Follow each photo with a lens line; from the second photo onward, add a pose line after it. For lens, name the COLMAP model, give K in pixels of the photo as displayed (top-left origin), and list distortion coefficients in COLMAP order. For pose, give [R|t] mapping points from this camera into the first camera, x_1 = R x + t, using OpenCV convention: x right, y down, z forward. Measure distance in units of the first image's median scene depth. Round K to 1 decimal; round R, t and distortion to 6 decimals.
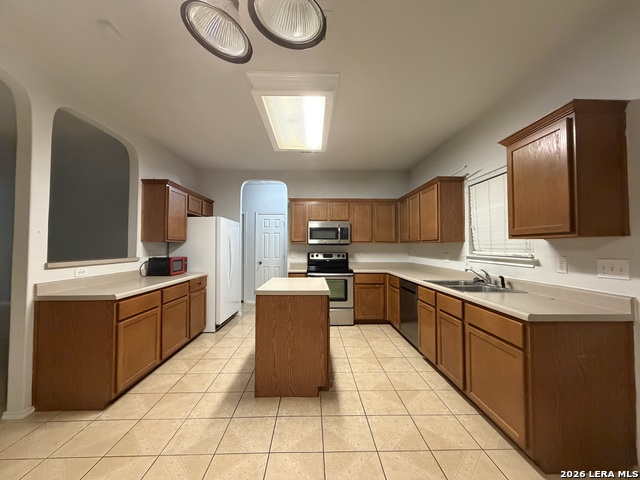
lens RADIAL K [[251.6, 0, 320.8], [0, 251.6, 239.4], [0, 0, 1]] dist [-0.003958, 0.000304]
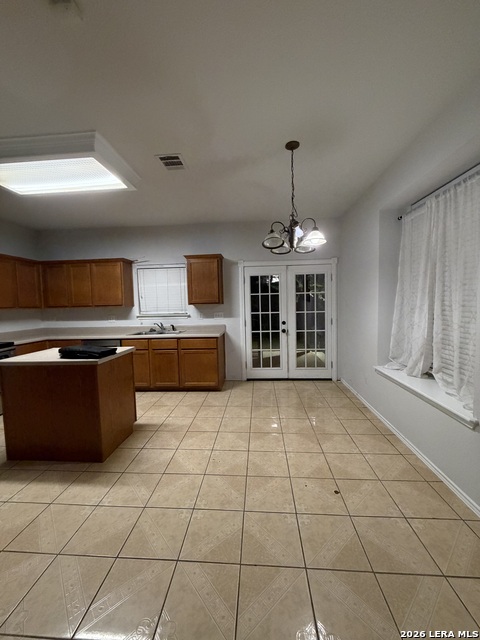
lens RADIAL K [[251.6, 0, 239.6], [0, 251.6, 317.5], [0, 0, 1]] dist [-0.003958, 0.000304]
pose [[0.107038, -0.061346, 0.992361, -0.829903], [-0.004724, 0.998052, 0.062207, -0.019367], [-0.994244, -0.011347, 0.106540, 0.241813]]
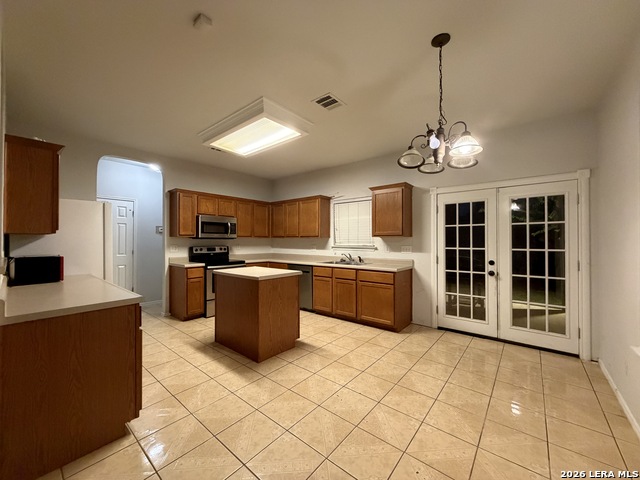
lens RADIAL K [[251.6, 0, 319.9], [0, 251.6, 238.2], [0, 0, 1]] dist [-0.003958, 0.000304]
pose [[0.661253, 0.008307, 0.750117, -0.695266], [-0.023047, 0.999692, 0.009245, -0.000466], [-0.749809, -0.023401, 0.661240, -0.016701]]
